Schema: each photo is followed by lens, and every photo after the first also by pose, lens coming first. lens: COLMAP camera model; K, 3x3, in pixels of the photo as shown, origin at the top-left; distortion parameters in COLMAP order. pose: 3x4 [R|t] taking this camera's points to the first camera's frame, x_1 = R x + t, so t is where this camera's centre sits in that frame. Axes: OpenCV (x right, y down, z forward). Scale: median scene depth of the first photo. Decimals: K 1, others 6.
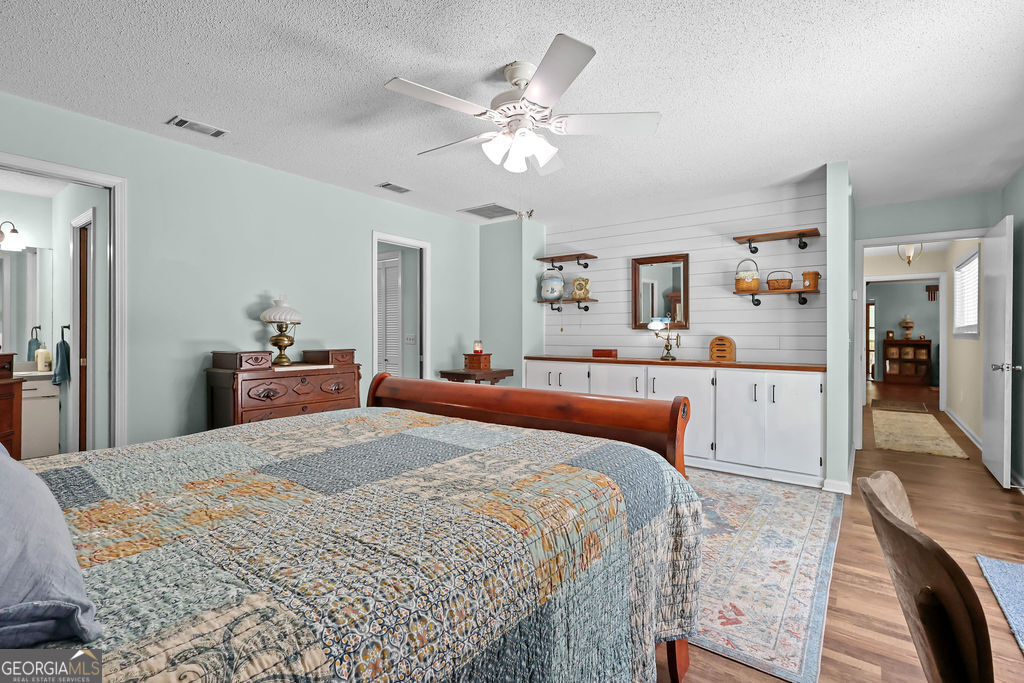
lens RADIAL K [[475.3, 0, 514.7], [0, 475.3, 336.5], [0, 0, 1]] dist [0.001639, 0.000654]
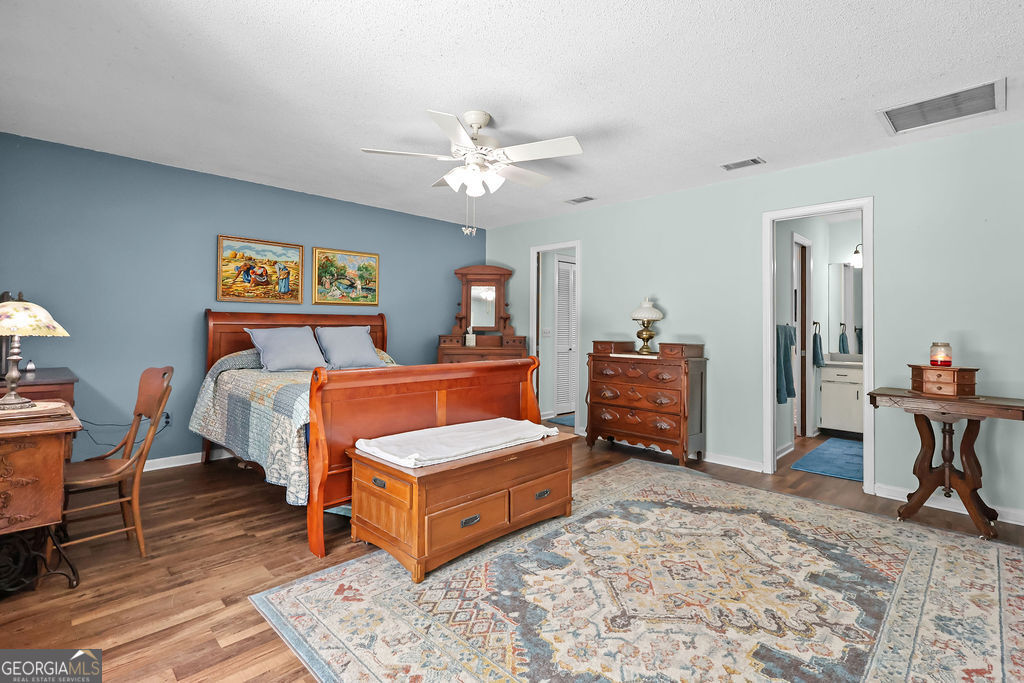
lens RADIAL K [[475.3, 0, 514.8], [0, 475.3, 331.6], [0, 0, 1]] dist [0.001639, 0.000654]
pose [[-0.129261, 0.009719, -0.991563, 1.273733], [-0.008614, 0.999903, 0.010924, -0.015233], [0.991573, 0.009953, -0.129165, 1.311041]]
